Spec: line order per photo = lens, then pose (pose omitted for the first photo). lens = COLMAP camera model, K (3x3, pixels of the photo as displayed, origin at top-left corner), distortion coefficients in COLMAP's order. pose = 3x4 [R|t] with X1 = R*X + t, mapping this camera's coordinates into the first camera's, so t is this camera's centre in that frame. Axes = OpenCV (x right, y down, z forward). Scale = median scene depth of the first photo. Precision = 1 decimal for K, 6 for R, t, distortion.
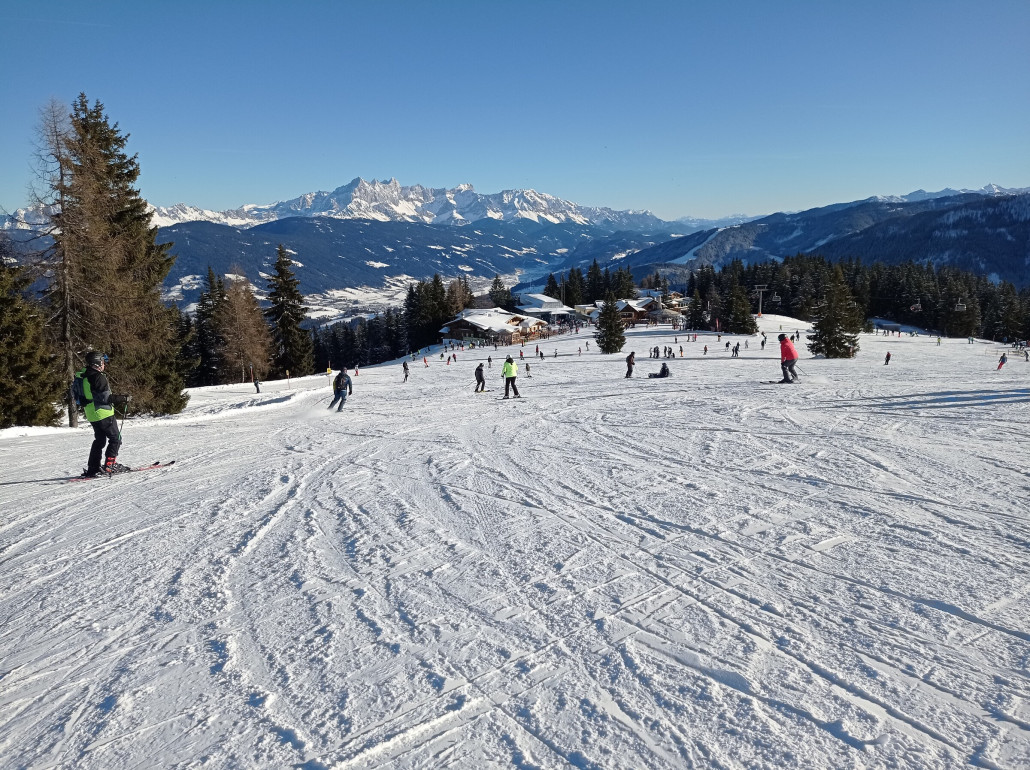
lens RADIAL K [[723.0, 0, 515.0], [0, 723.0, 385.0], [0, 0, 1]] dist [0.003631, -0.002366]
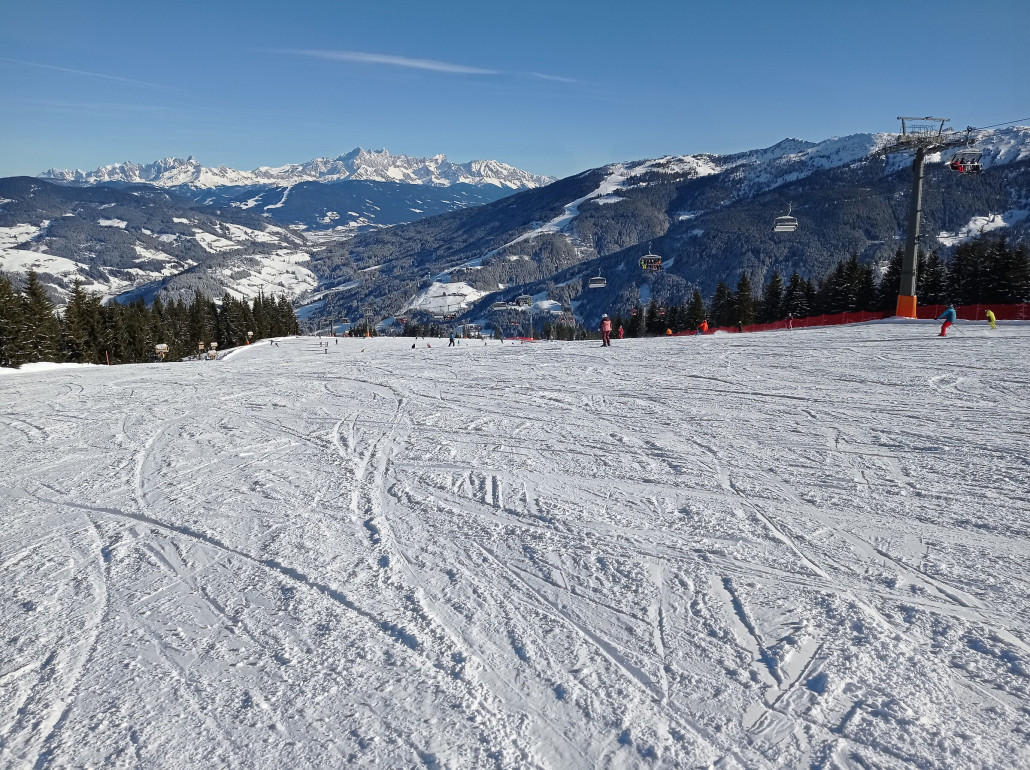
lens RADIAL K [[732.3, 0, 515.0], [0, 732.3, 385.0], [0, 0, 1]] dist [-0.054407, -0.001536]
pose [[0.996991, 0.011000, 0.076739, -0.048154], [-0.014474, 0.998889, 0.044852, 0.083900], [-0.076160, -0.045827, 0.996042, -0.383942]]
